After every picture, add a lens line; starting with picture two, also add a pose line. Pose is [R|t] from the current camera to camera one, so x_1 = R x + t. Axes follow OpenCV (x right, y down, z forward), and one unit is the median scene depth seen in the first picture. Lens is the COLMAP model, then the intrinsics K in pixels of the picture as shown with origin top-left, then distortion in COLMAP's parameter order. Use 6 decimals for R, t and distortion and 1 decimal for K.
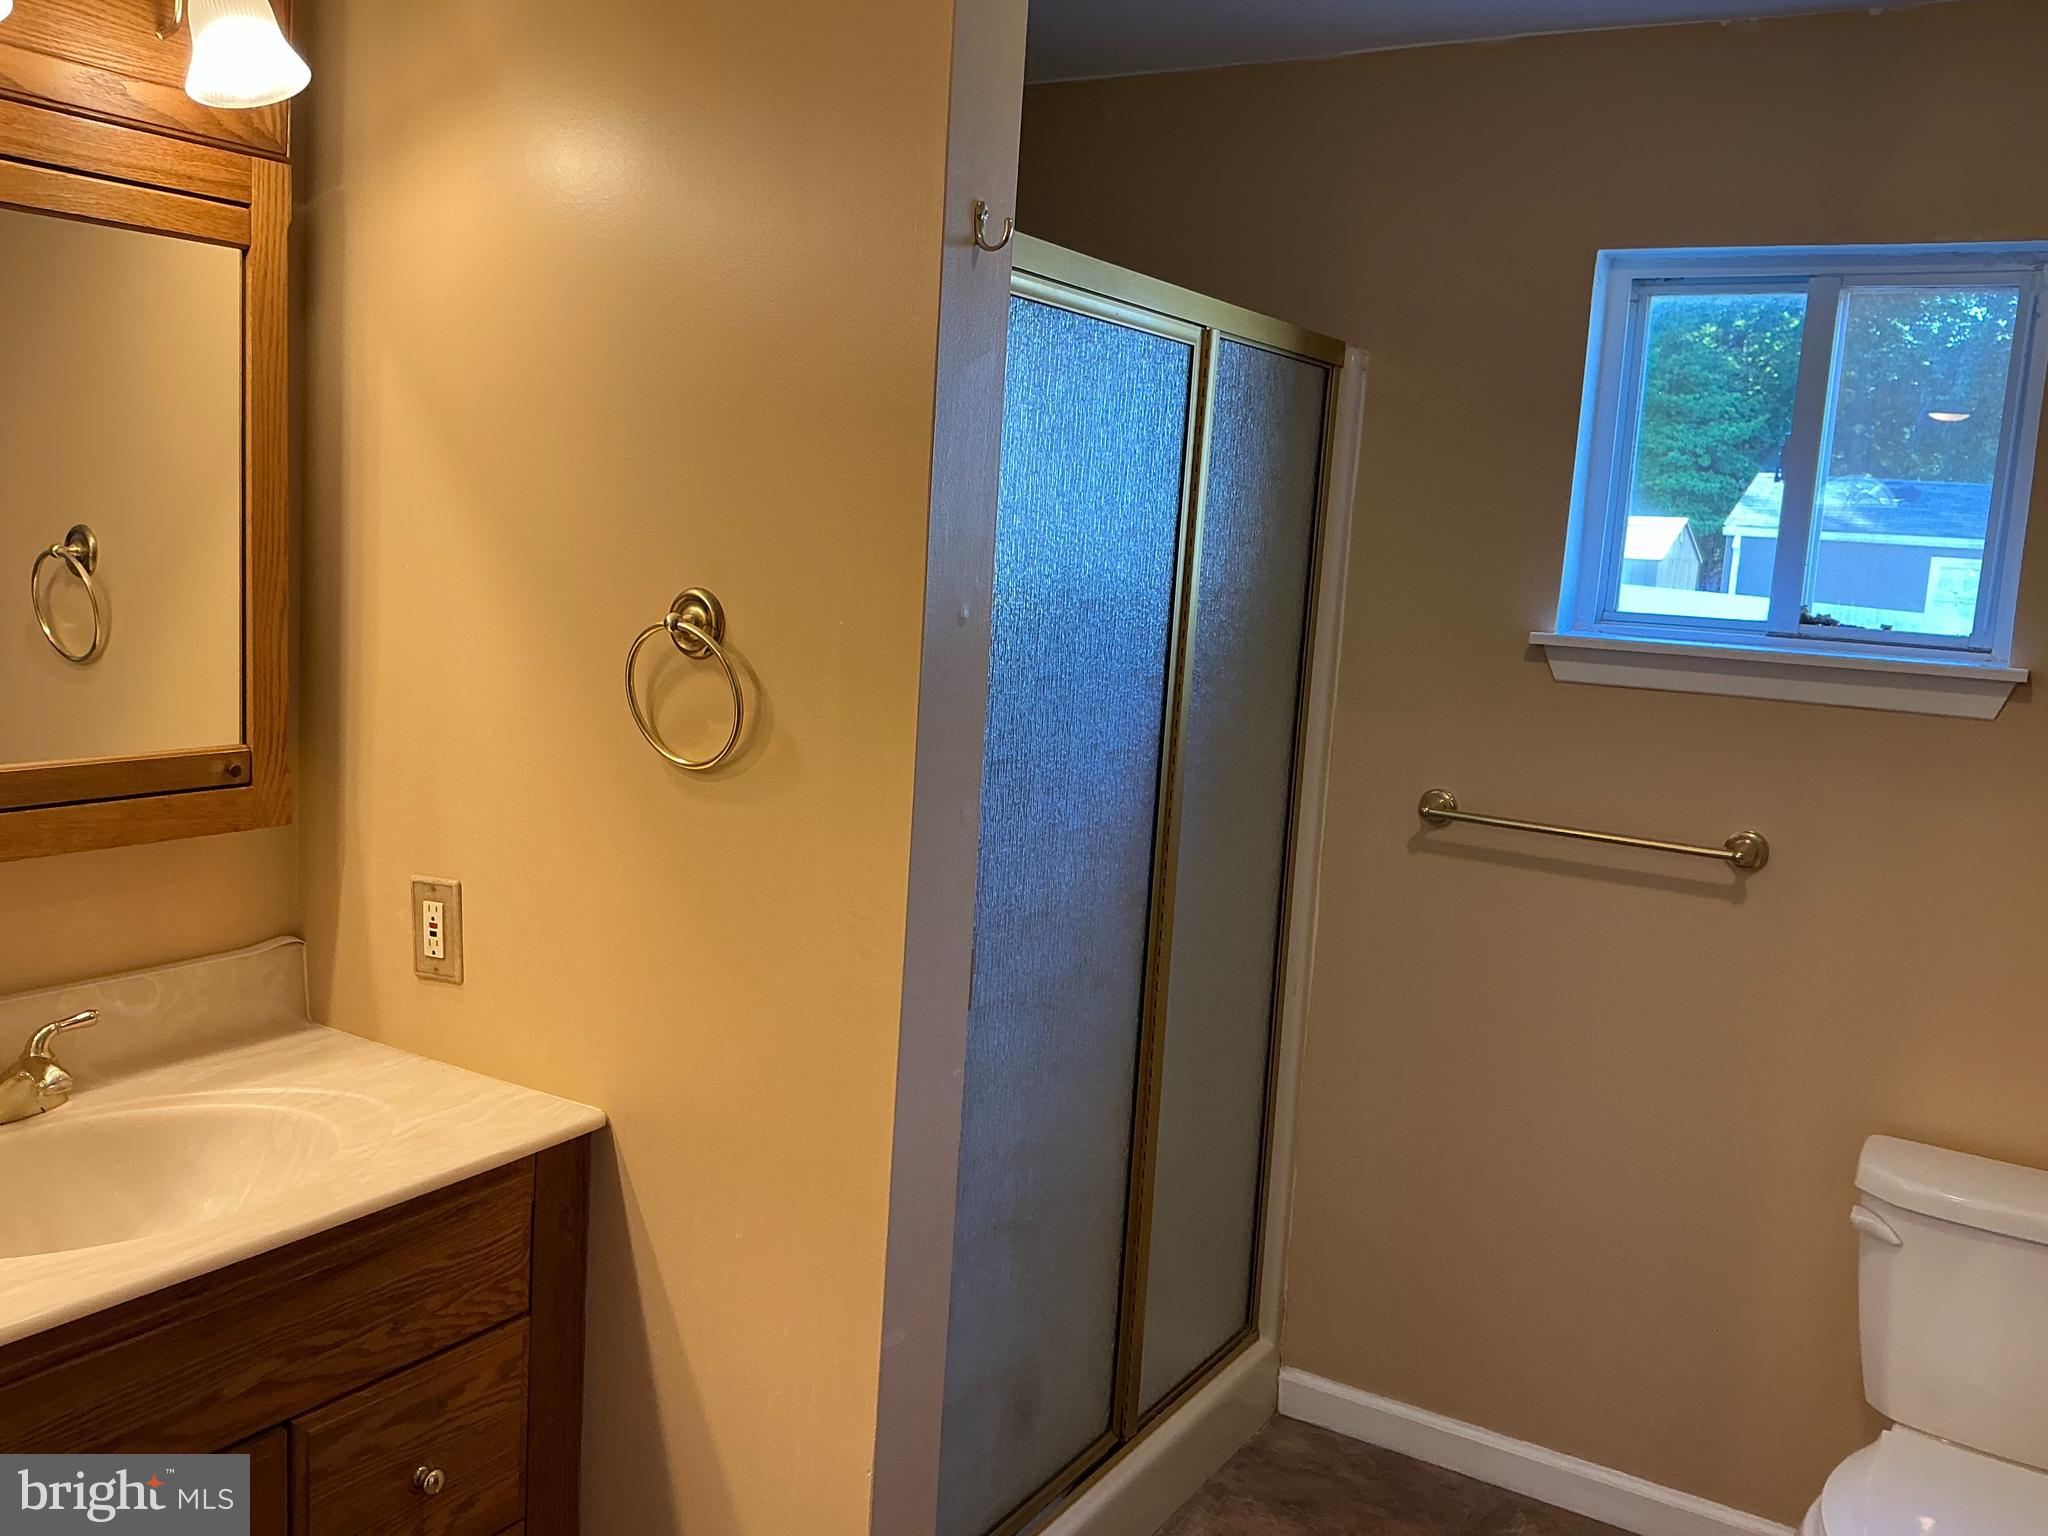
lens RADIAL K [[1696.4, 0, 1024.0], [0, 1696.4, 768.0], [0, 0, 1]] dist [0.127683, -0.268680]
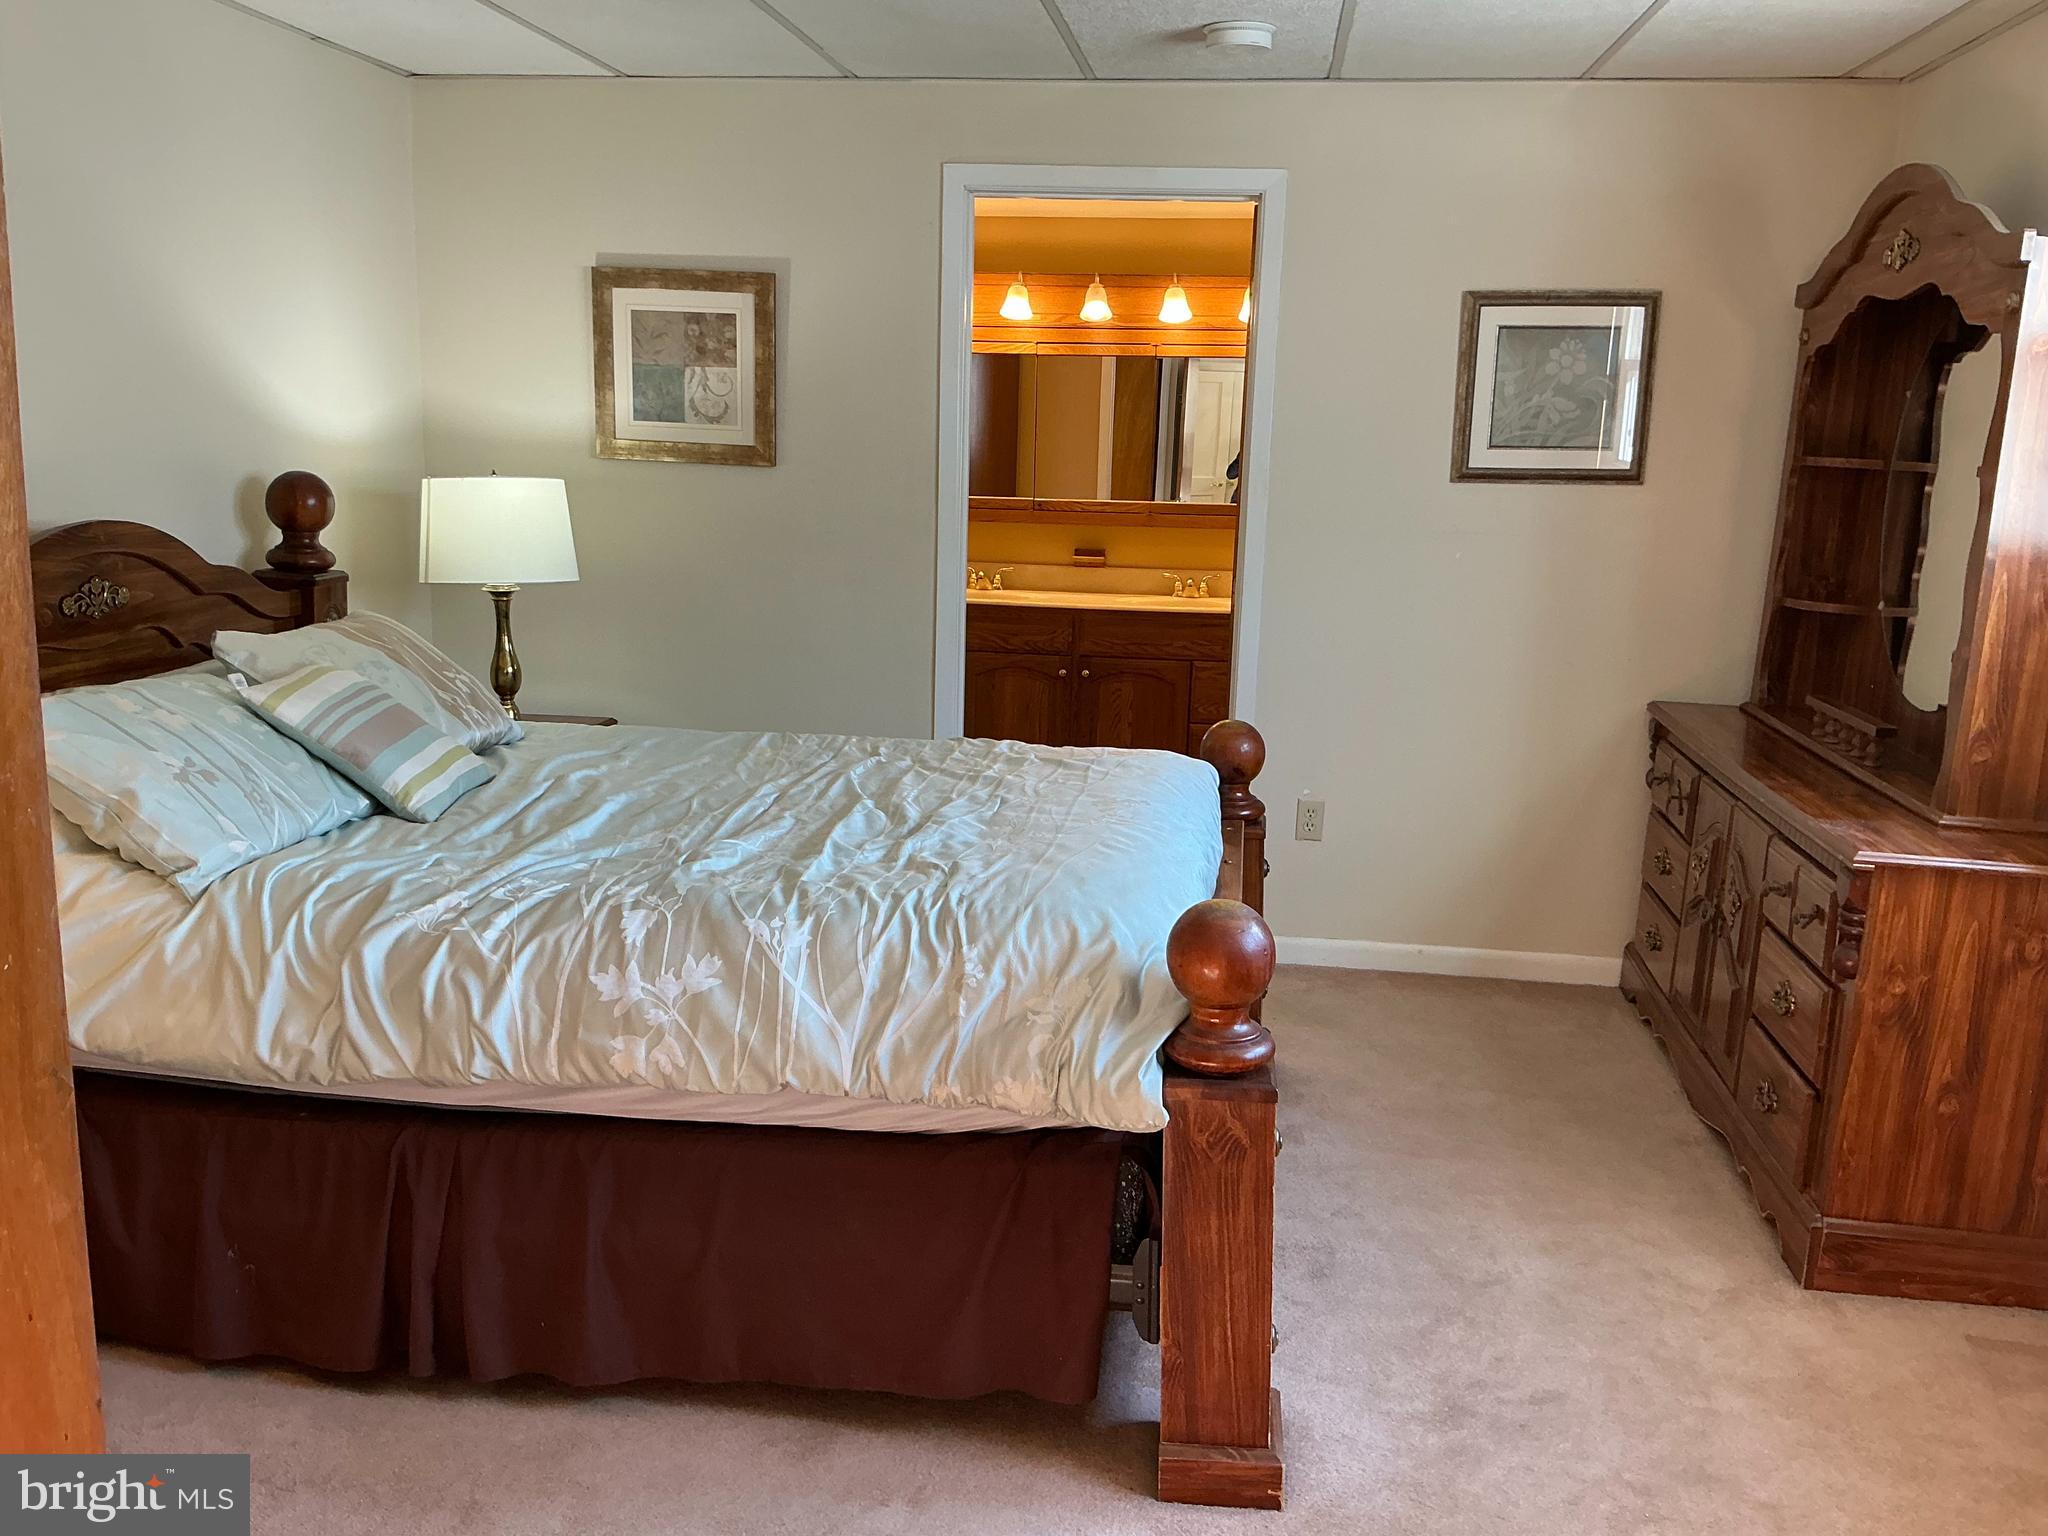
lens RADIAL K [[1696.4, 0, 1024.0], [0, 1696.4, 768.0], [0, 0, 1]] dist [0.127683, -0.268680]
pose [[0.409416, 0.126648, -0.903515, 2.775691], [-0.126253, 0.988655, 0.081373, 0.324007], [0.903570, 0.080756, 0.420761, -0.922944]]
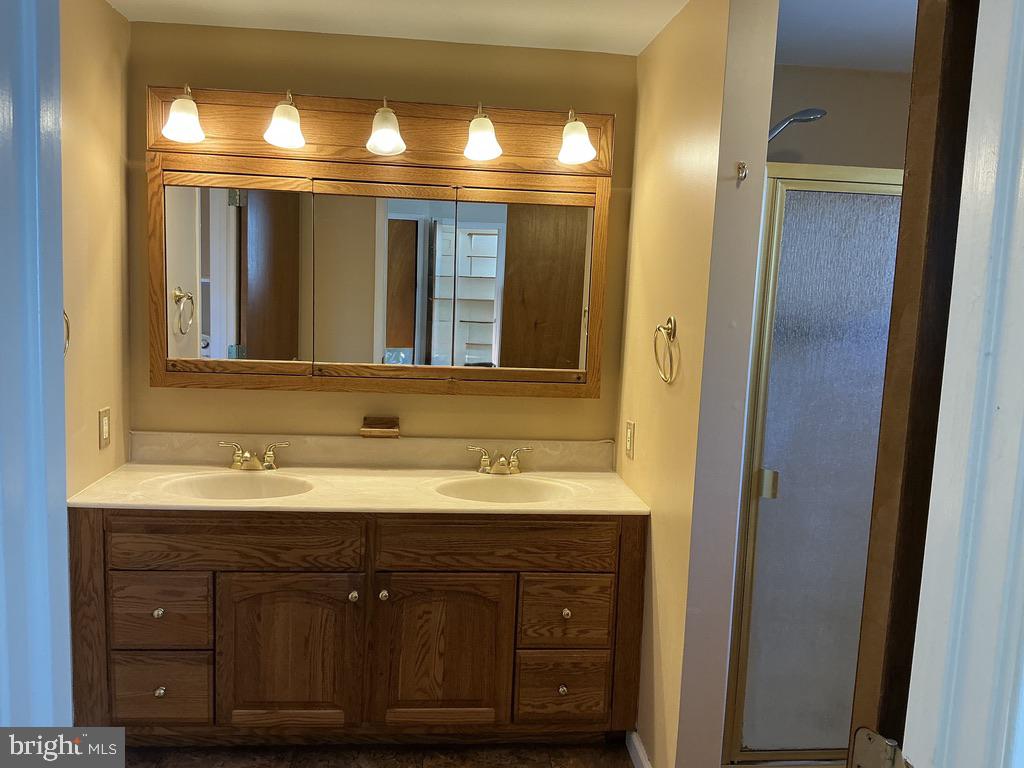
lens RADIAL K [[848.2, 0, 512.0], [0, 848.2, 384.0], [0, 0, 1]] dist [0.127683, -0.268680]
pose [[0.604264, 0.062710, -0.794312, 0.737867], [-0.112936, 0.993574, -0.007474, 0.040964], [0.788740, 0.094222, 0.607464, -0.010200]]
